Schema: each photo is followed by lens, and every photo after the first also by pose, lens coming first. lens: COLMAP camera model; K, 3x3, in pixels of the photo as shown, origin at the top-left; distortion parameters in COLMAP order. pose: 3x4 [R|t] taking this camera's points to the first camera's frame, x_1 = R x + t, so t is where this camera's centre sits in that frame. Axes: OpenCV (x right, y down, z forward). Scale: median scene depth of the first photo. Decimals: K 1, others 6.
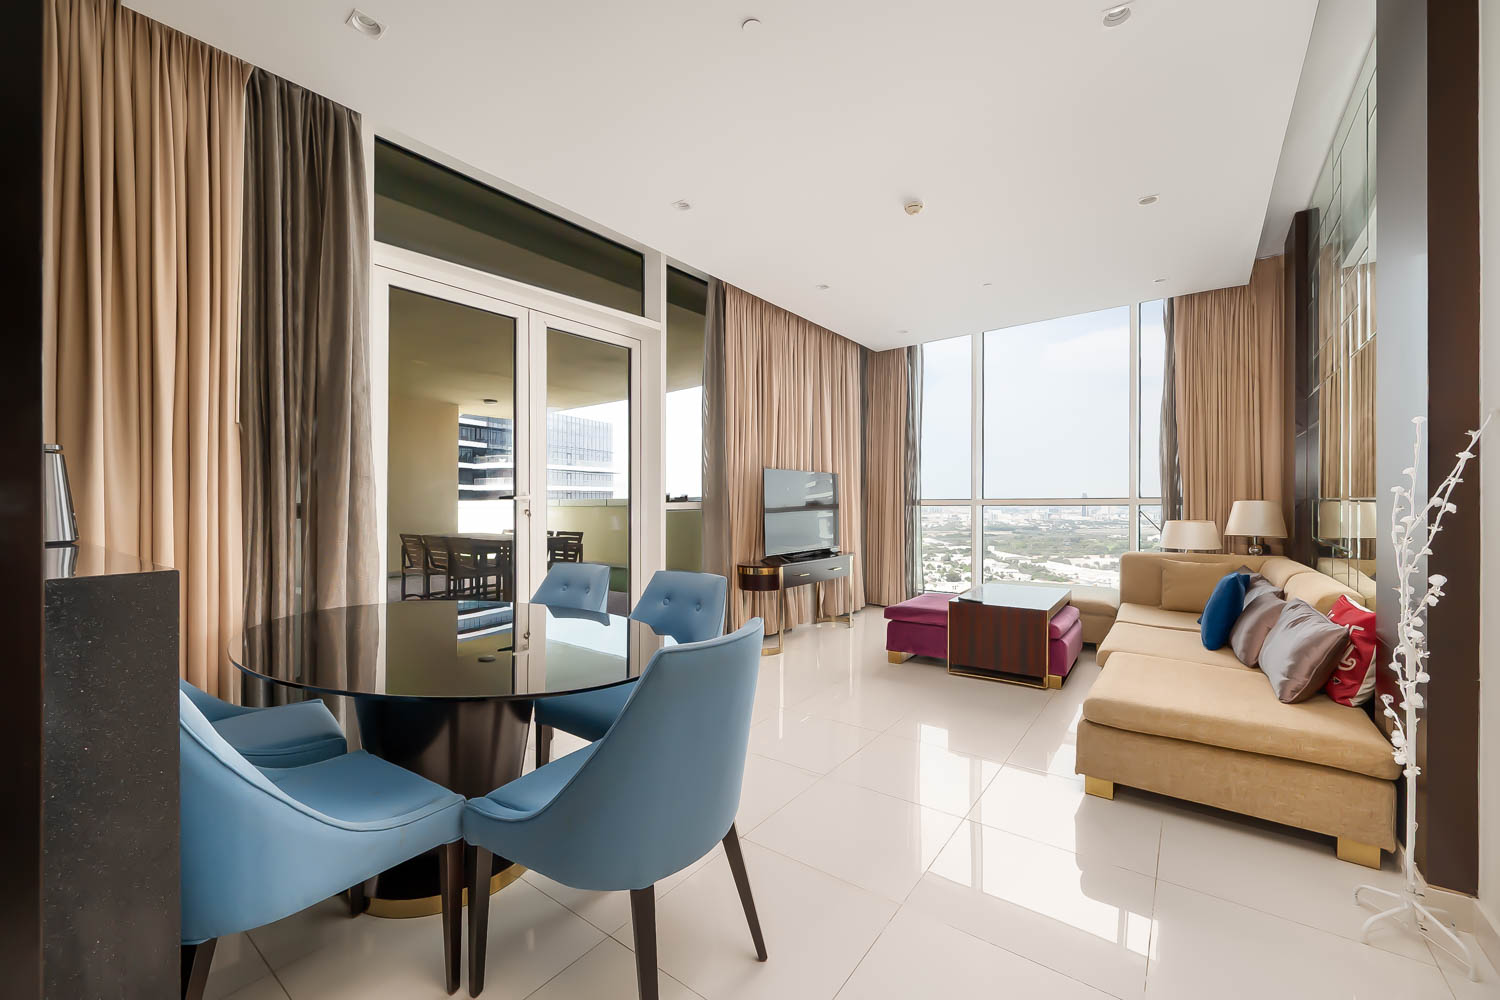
lens RADIAL K [[596.4, 0, 744.6], [0, 596.4, 526.8], [0, 0, 1]] dist [-0.000991, -0.000172]
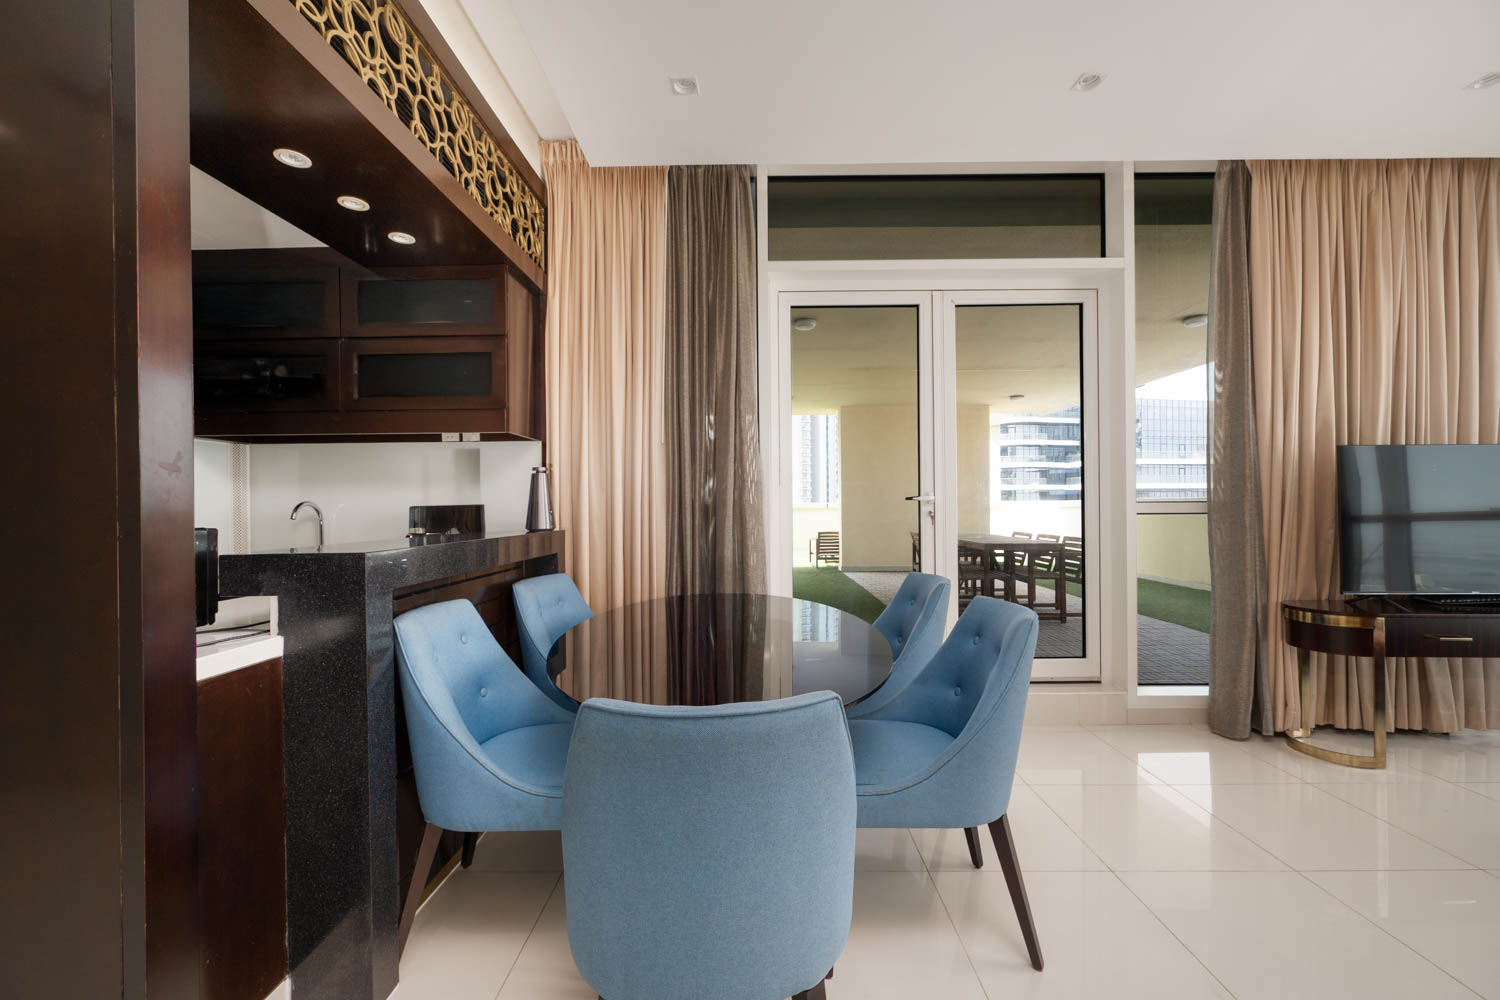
lens RADIAL K [[591.9, 0, 752.9], [0, 591.9, 517.2], [0, 0, 1]] dist [-0.003612, -0.000523]
pose [[0.598384, 0.019053, -0.800983, 0.162336], [-0.031866, 0.999492, -0.000031, -0.009519], [0.800576, 0.025543, 0.598687, 0.201354]]
